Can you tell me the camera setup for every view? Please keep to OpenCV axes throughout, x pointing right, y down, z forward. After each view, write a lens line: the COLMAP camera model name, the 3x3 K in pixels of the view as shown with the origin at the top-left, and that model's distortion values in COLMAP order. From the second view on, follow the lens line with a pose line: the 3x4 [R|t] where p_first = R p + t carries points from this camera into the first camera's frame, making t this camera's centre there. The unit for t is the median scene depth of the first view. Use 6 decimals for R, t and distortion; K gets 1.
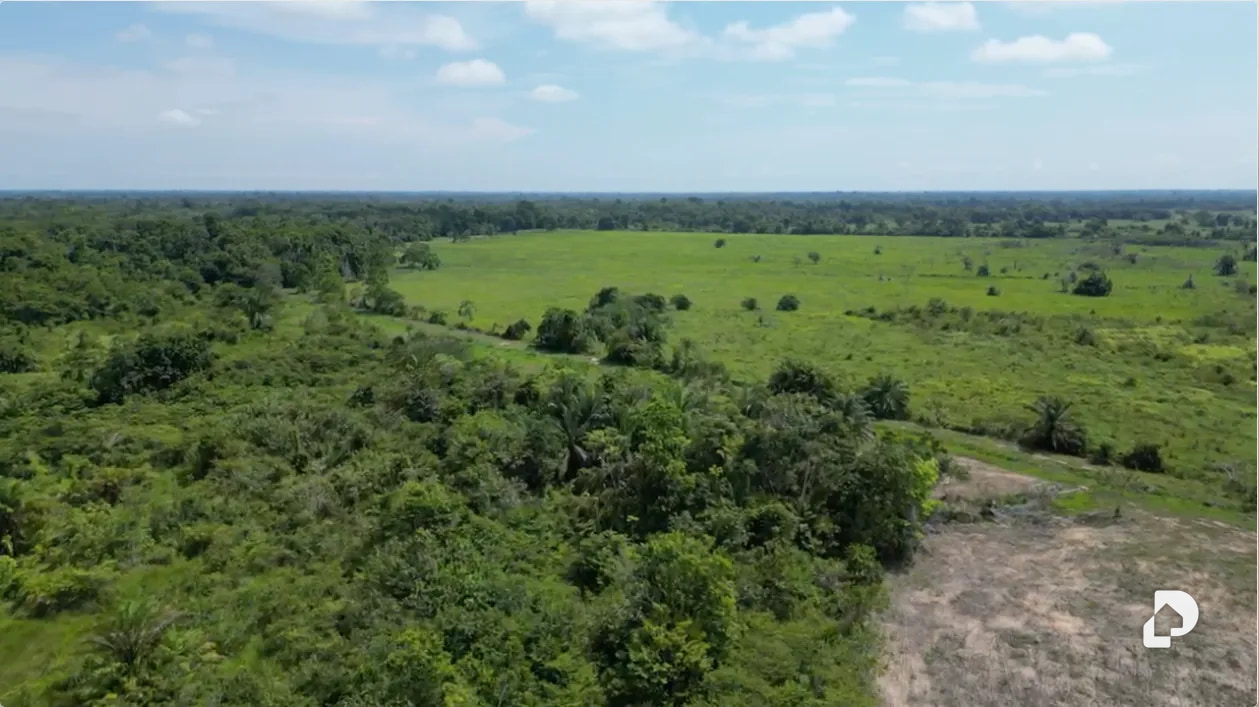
lens RADIAL K [[877.8, 0, 631.8], [0, 877.8, 361.4], [0, 0, 1]] dist [0.009980, -0.013708]
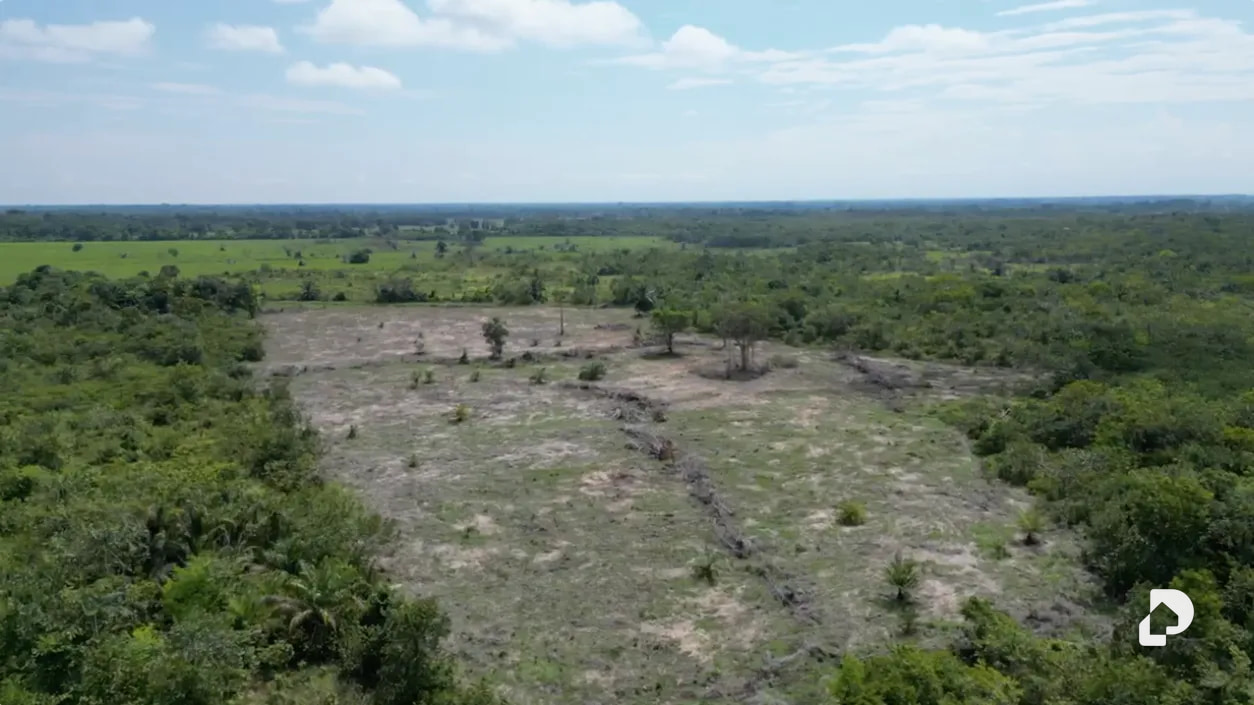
lens RADIAL K [[874.3, 0, 632.4], [0, 874.3, 350.4], [0, 0, 1]] dist [0.009980, -0.013708]
pose [[0.755205, -0.106596, 0.646763, -0.086357], [0.123481, 0.992159, 0.019338, 0.054382], [-0.643753, 0.065259, 0.762446, -0.276111]]
